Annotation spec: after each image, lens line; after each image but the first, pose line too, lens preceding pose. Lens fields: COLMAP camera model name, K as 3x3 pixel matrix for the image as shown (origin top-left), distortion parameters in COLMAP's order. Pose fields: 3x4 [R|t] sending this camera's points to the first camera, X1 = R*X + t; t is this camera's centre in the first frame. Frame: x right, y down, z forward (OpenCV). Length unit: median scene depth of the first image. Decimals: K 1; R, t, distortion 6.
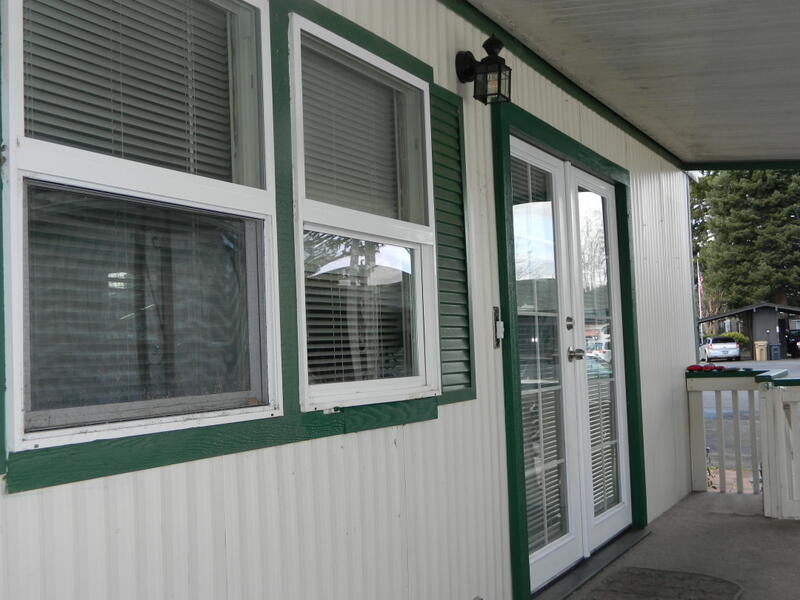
lens RADIAL K [[936.1, 0, 400.0], [0, 936.1, 300.0], [0, 0, 1]] dist [0.003816, 0.005286]
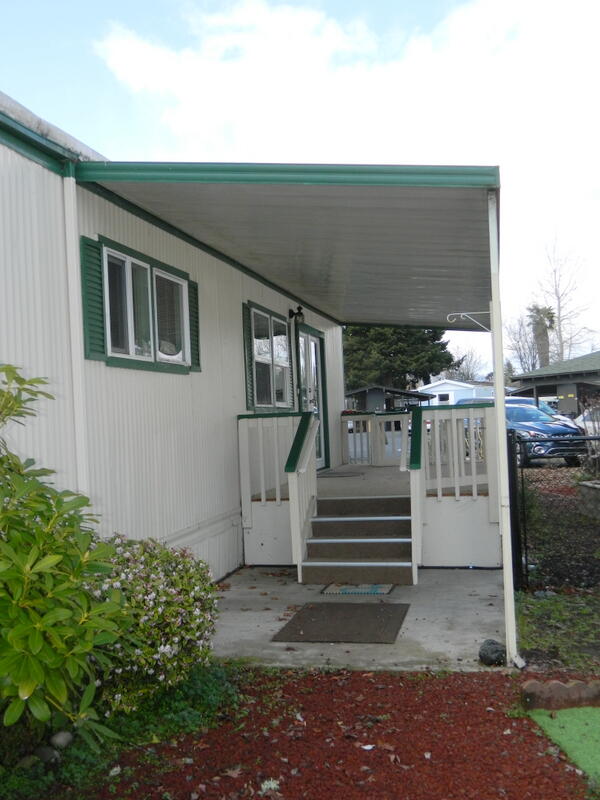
lens RADIAL K [[936.1, 0, 300.0], [0, 936.1, 400.0], [0, 0, 1]] dist [0.003816, 0.005286]
pose [[0.958094, 0.004006, 0.286425, -0.050732], [-0.009931, 0.999766, 0.019237, 0.000066], [-0.286281, -0.021275, 0.957909, -0.132496]]
